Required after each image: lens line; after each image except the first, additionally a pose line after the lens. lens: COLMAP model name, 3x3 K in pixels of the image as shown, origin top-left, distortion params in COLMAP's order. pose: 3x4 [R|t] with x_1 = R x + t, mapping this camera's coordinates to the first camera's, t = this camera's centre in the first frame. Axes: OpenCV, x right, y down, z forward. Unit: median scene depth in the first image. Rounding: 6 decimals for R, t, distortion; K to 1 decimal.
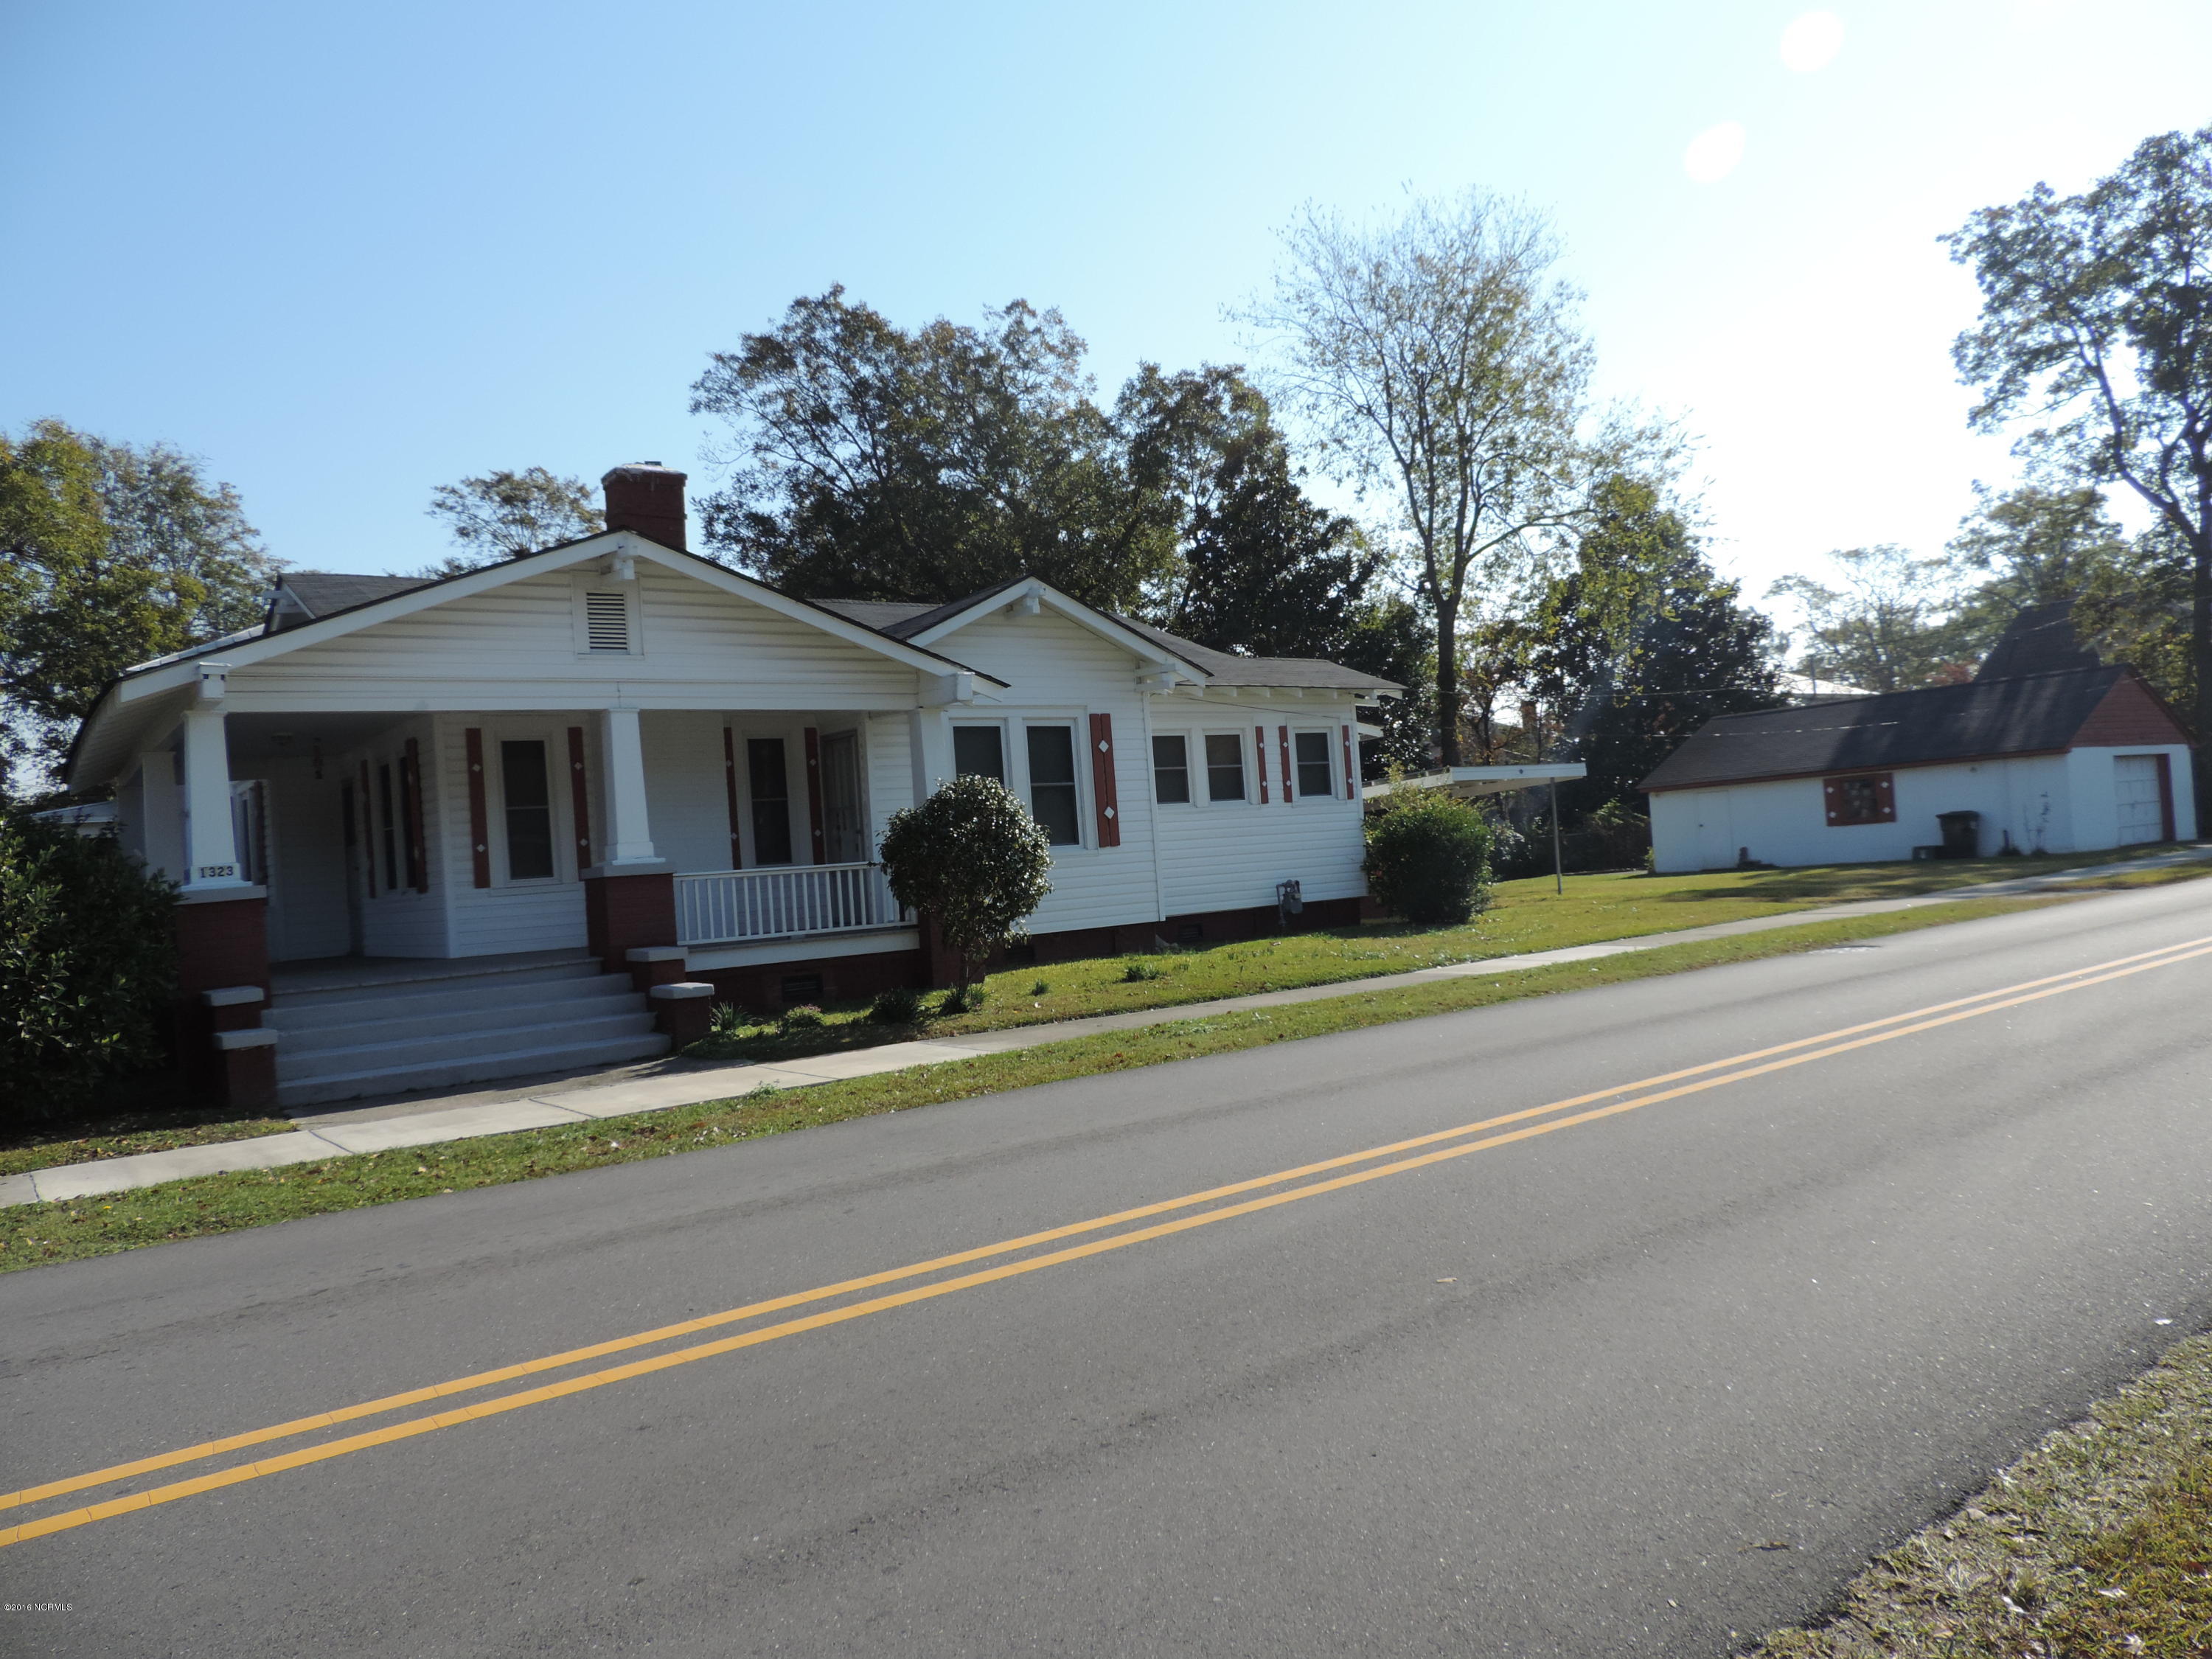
lens RADIAL K [[1567.6, 0, 1112.9], [0, 1567.6, 839.1], [0, 0, 1]] dist [-0.017852, -0.002491]
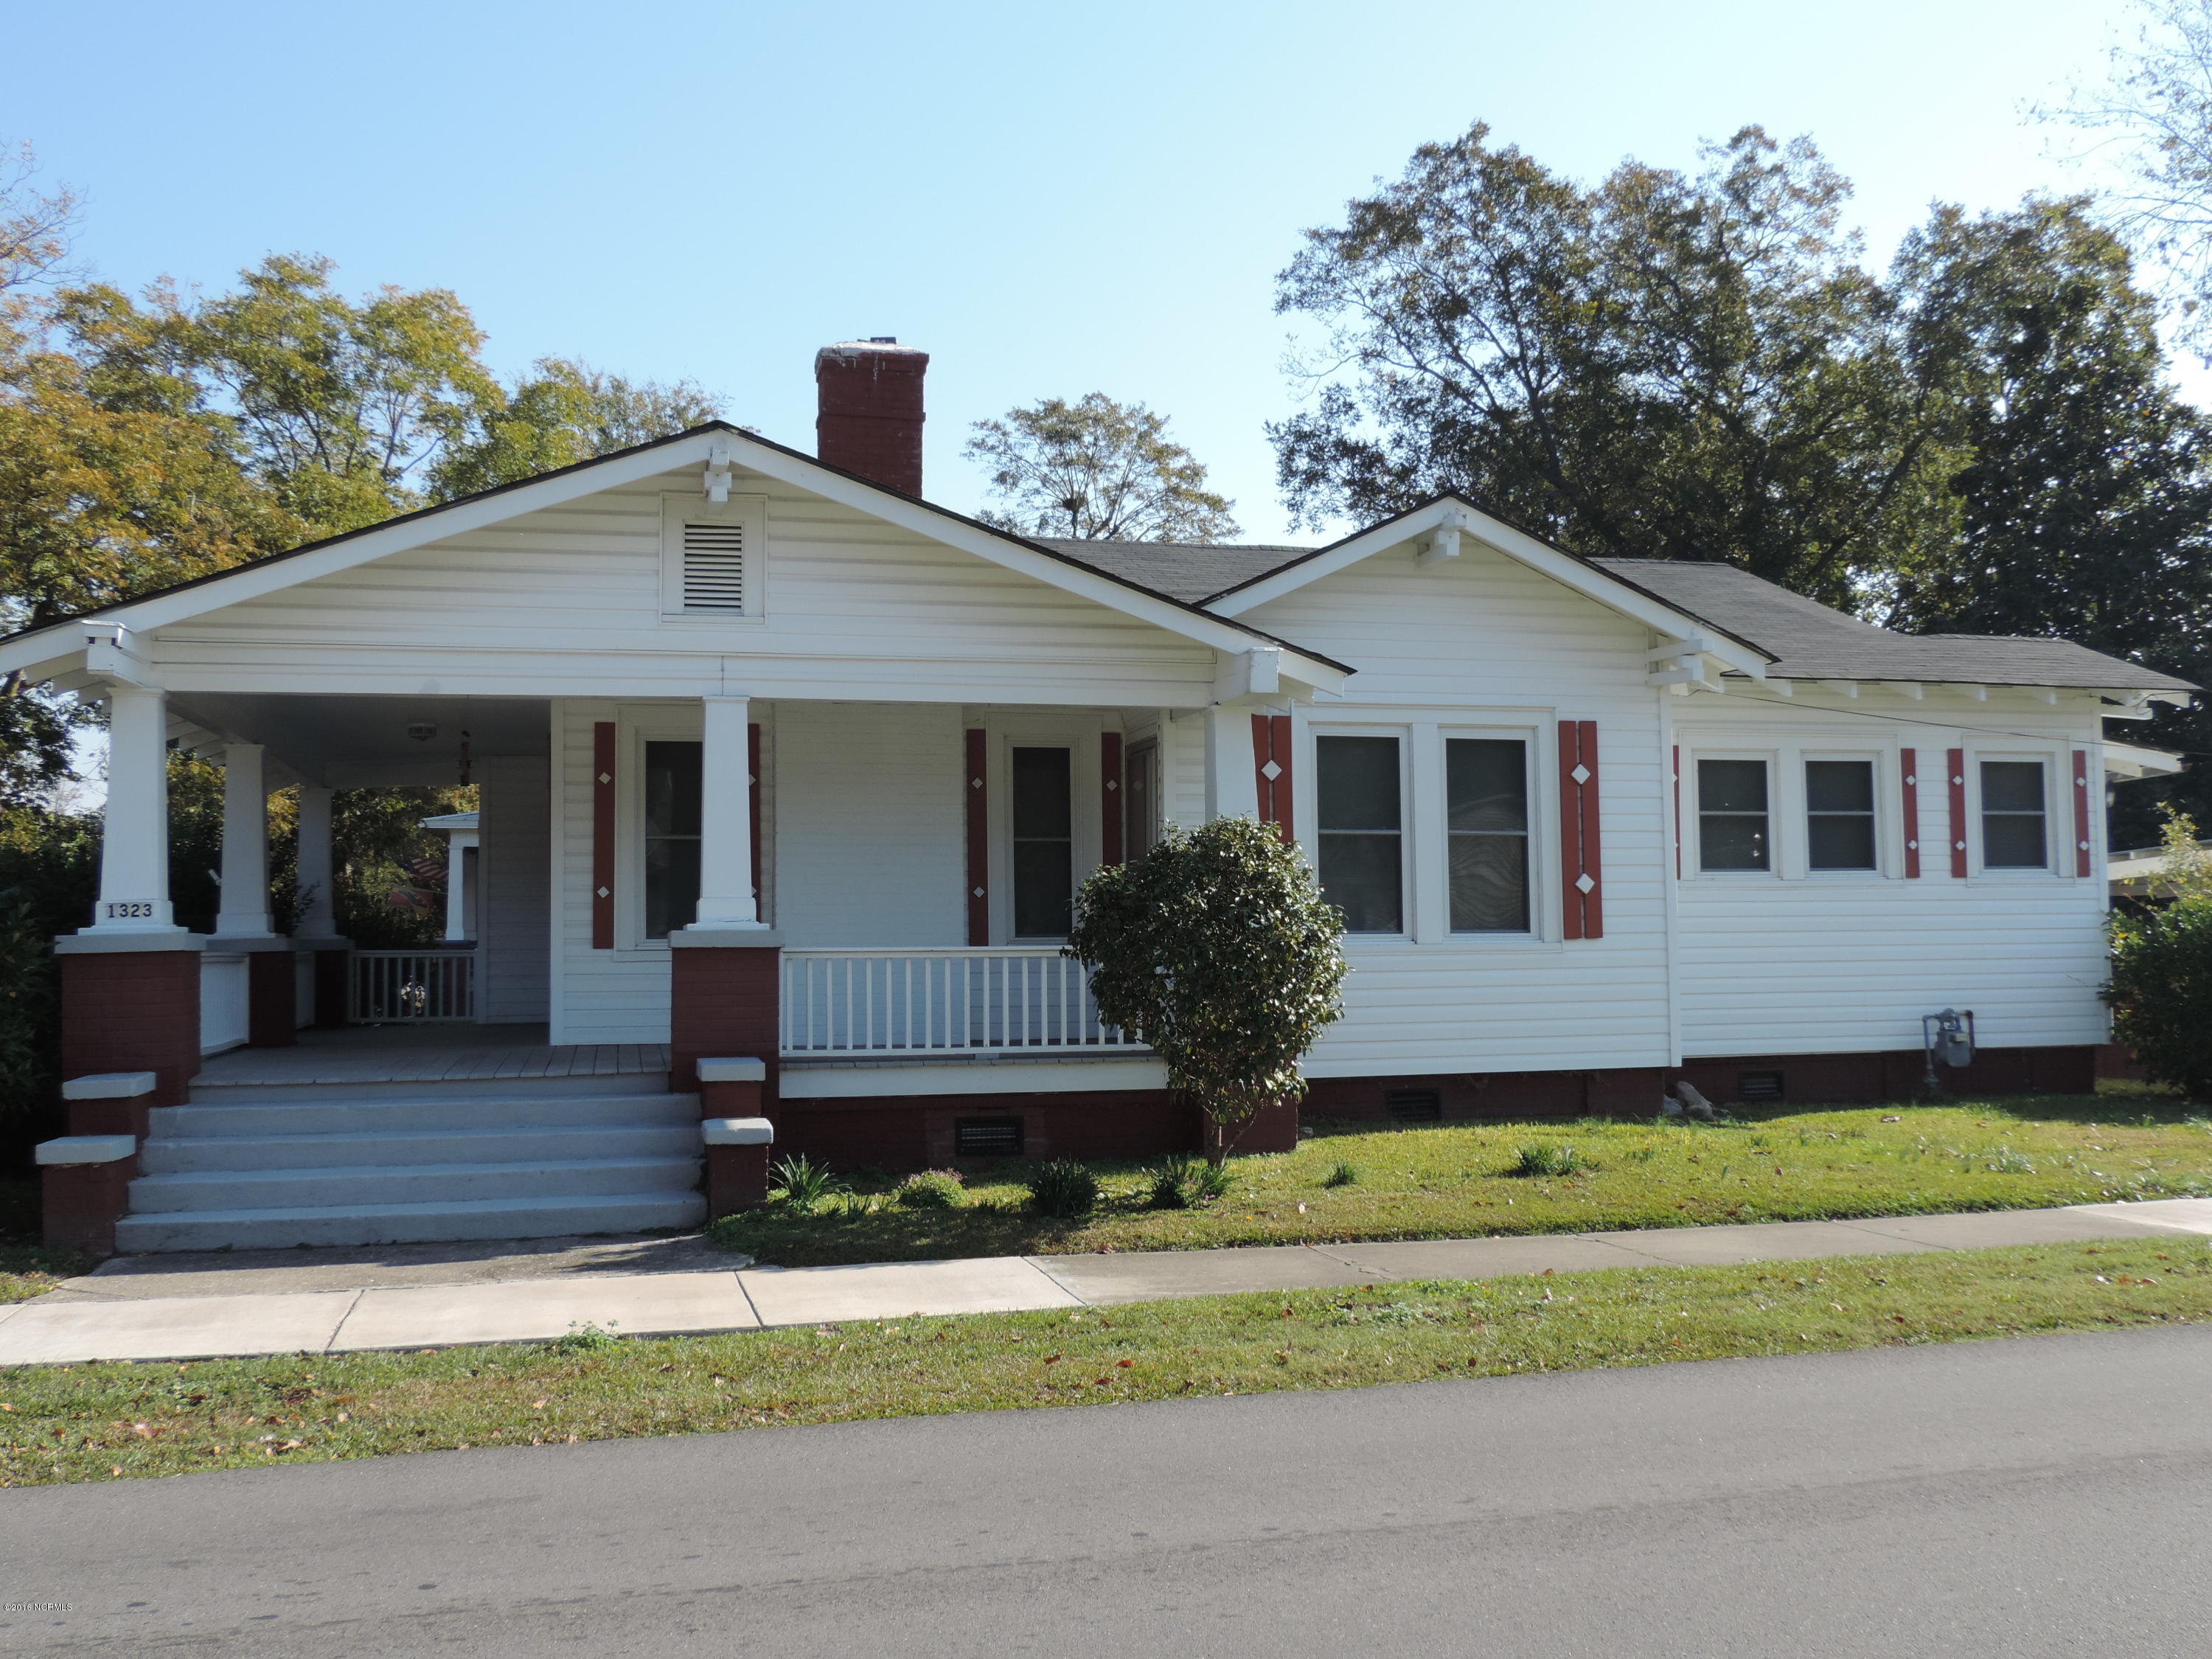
lens RADIAL K [[2103.6, 0, 1109.8], [0, 2103.6, 808.7], [0, 0, 1]] dist [-0.019758, 0.000000]
pose [[0.926538, 0.035360, -0.374537, 0.131053], [-0.049064, 0.998428, -0.027114, -0.014441], [0.372989, 0.043498, 0.926815, 0.172935]]
